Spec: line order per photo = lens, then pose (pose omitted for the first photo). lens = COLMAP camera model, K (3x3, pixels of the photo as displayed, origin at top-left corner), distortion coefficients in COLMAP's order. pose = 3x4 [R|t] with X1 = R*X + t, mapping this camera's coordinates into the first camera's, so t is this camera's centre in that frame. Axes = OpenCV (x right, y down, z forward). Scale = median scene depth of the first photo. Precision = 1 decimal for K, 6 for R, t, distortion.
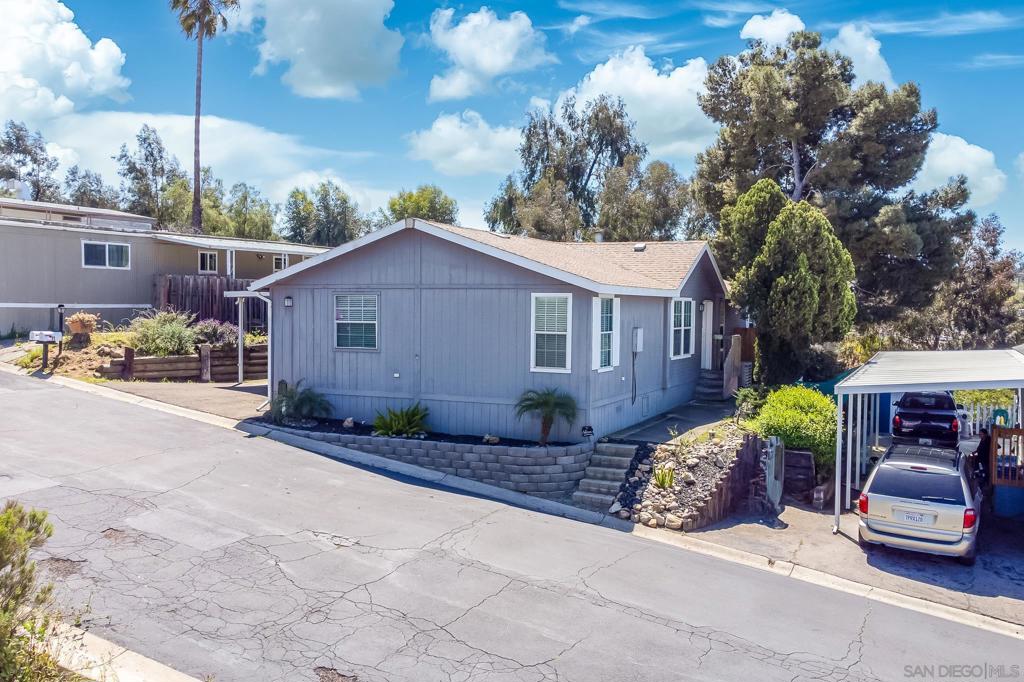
lens RADIAL K [[916.2, 0, 512.0], [0, 916.2, 341.0], [0, 0, 1]] dist [0.006943, 0.002513]
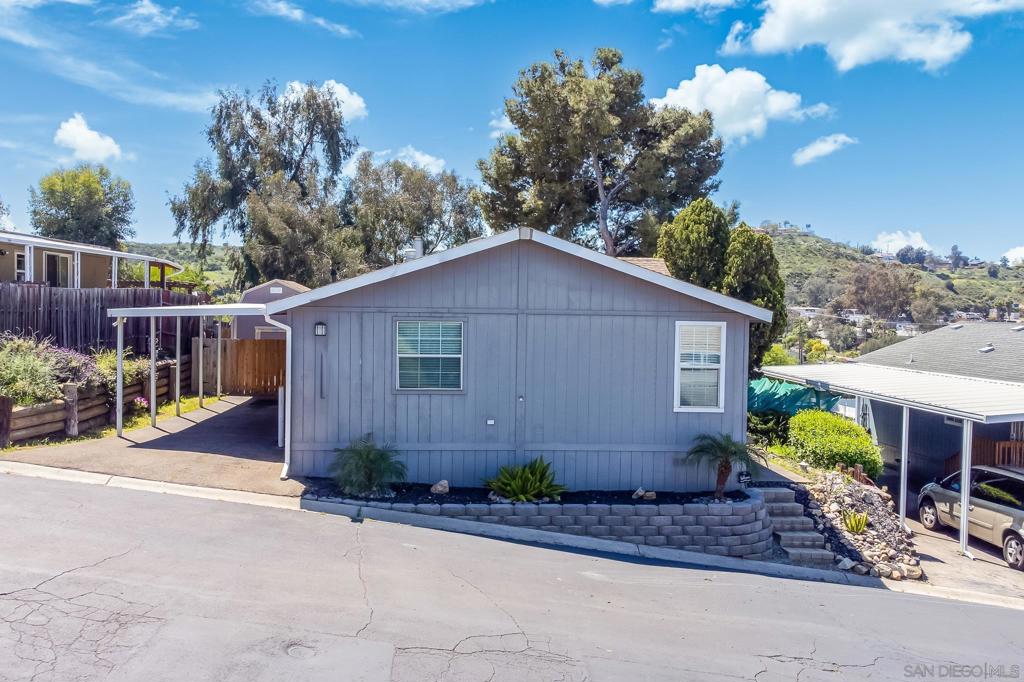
lens RADIAL K [[929.7, 0, 512.0], [0, 929.7, 341.0], [0, 0, 1]] dist [0.033048, -0.012900]
pose [[0.875724, -0.011882, 0.482666, -0.502558], [0.011819, 0.999925, 0.003172, -0.035878], [-0.482667, 0.002927, 0.875799, 0.282932]]
